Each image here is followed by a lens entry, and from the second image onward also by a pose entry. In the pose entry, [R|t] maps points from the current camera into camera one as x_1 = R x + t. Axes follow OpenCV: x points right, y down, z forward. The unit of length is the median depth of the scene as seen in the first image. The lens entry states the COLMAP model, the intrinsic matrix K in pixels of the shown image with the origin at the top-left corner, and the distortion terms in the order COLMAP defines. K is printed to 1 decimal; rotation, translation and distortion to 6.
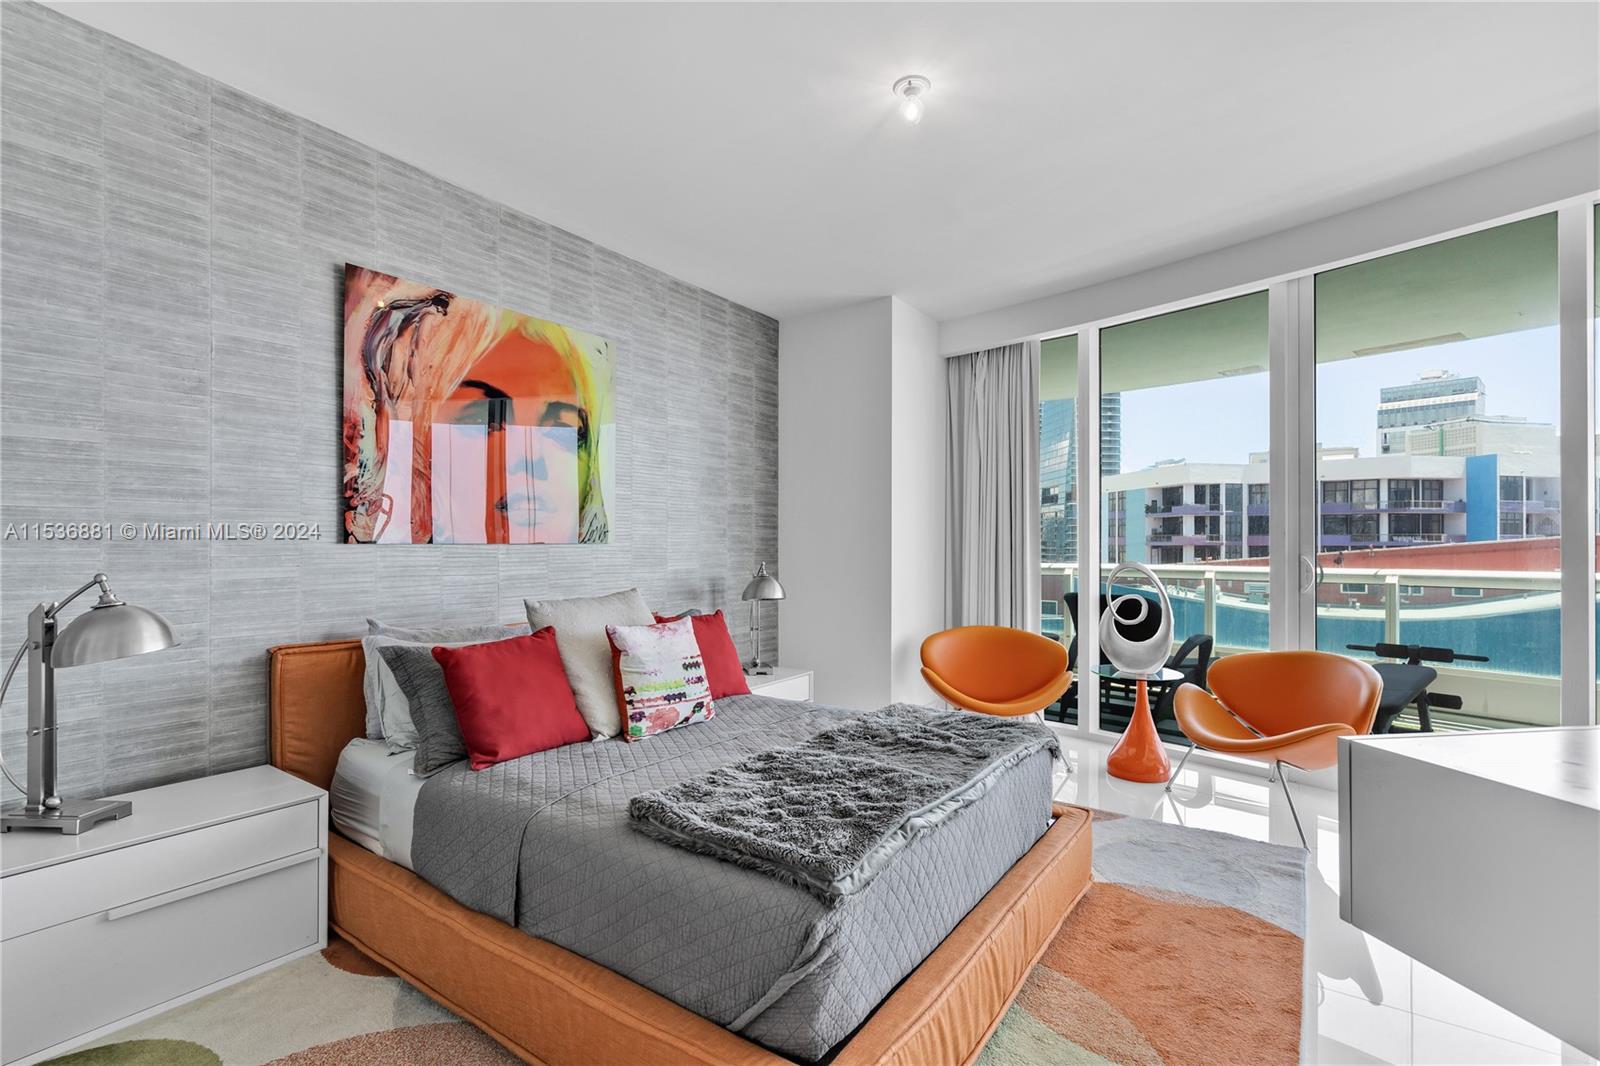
lens RADIAL K [[745.7, 0, 796.0], [0, 745.7, 545.4], [0, 0, 1]] dist [-0.004020, -0.000275]
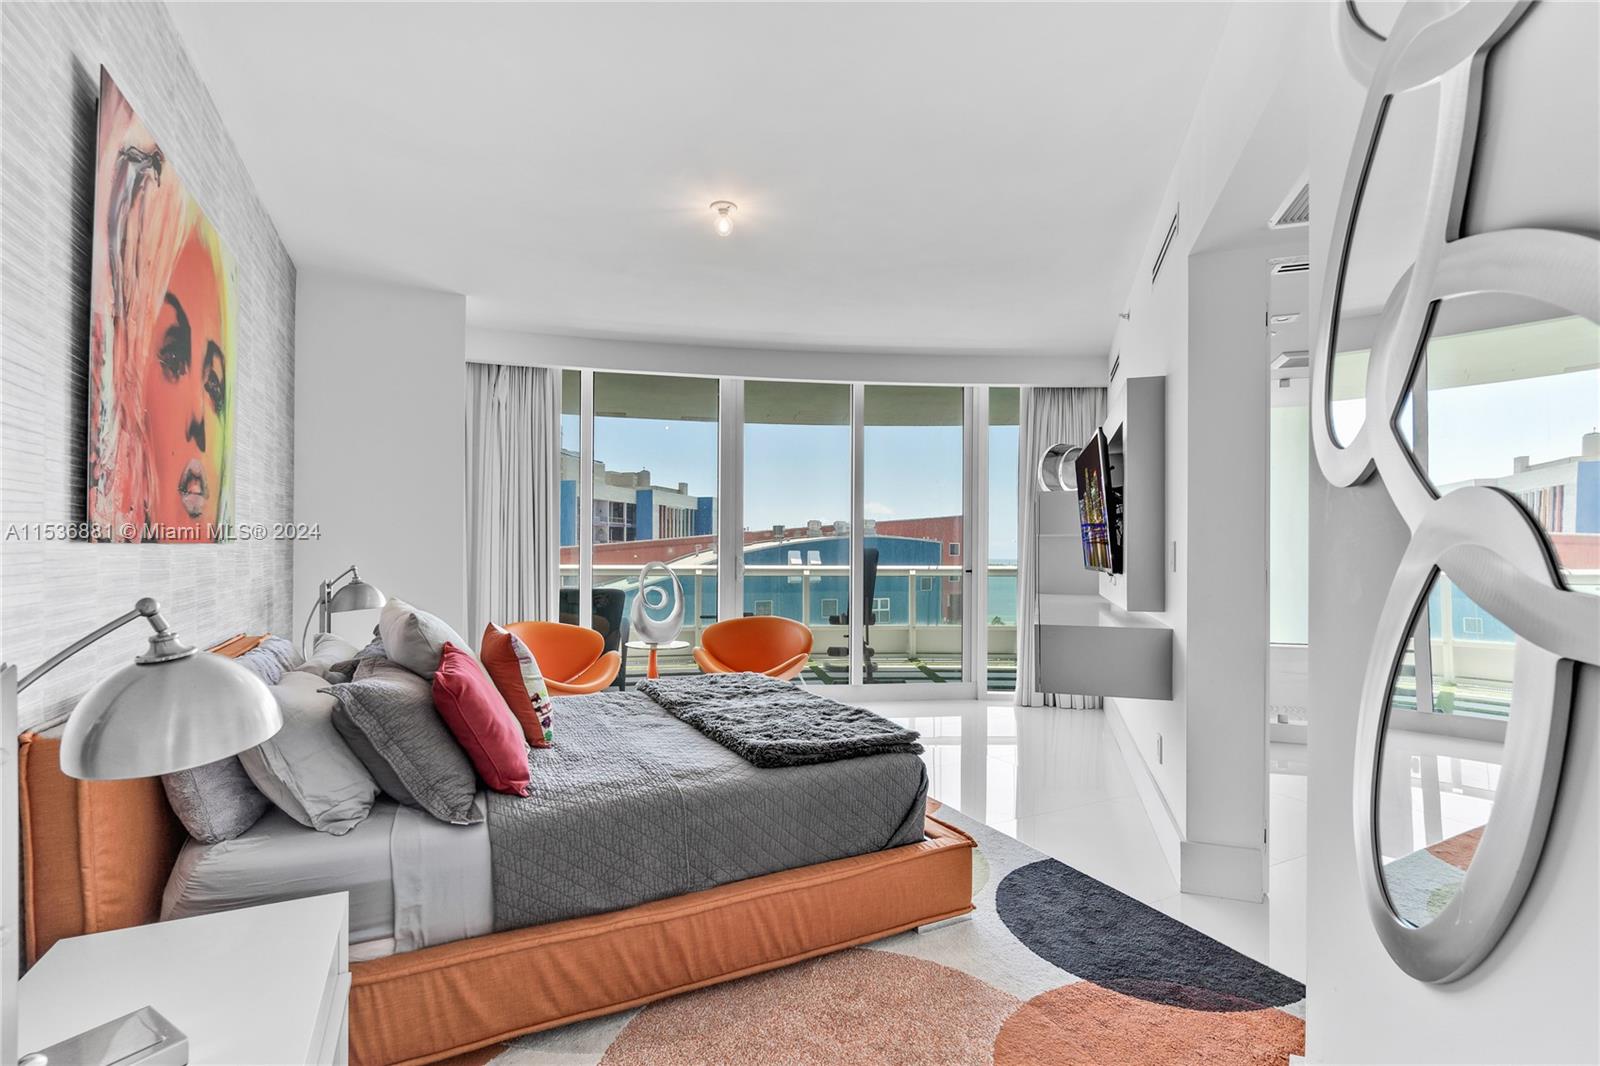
lens RADIAL K [[756.7, 0, 793.9], [0, 756.7, 545.0], [0, 0, 1]] dist [0.001125, 0.000438]
pose [[0.445472, 0.013209, 0.895198, -0.965752], [-0.013421, 0.999877, -0.008075, -0.002296], [-0.895195, -0.008417, 0.445595, 0.256337]]
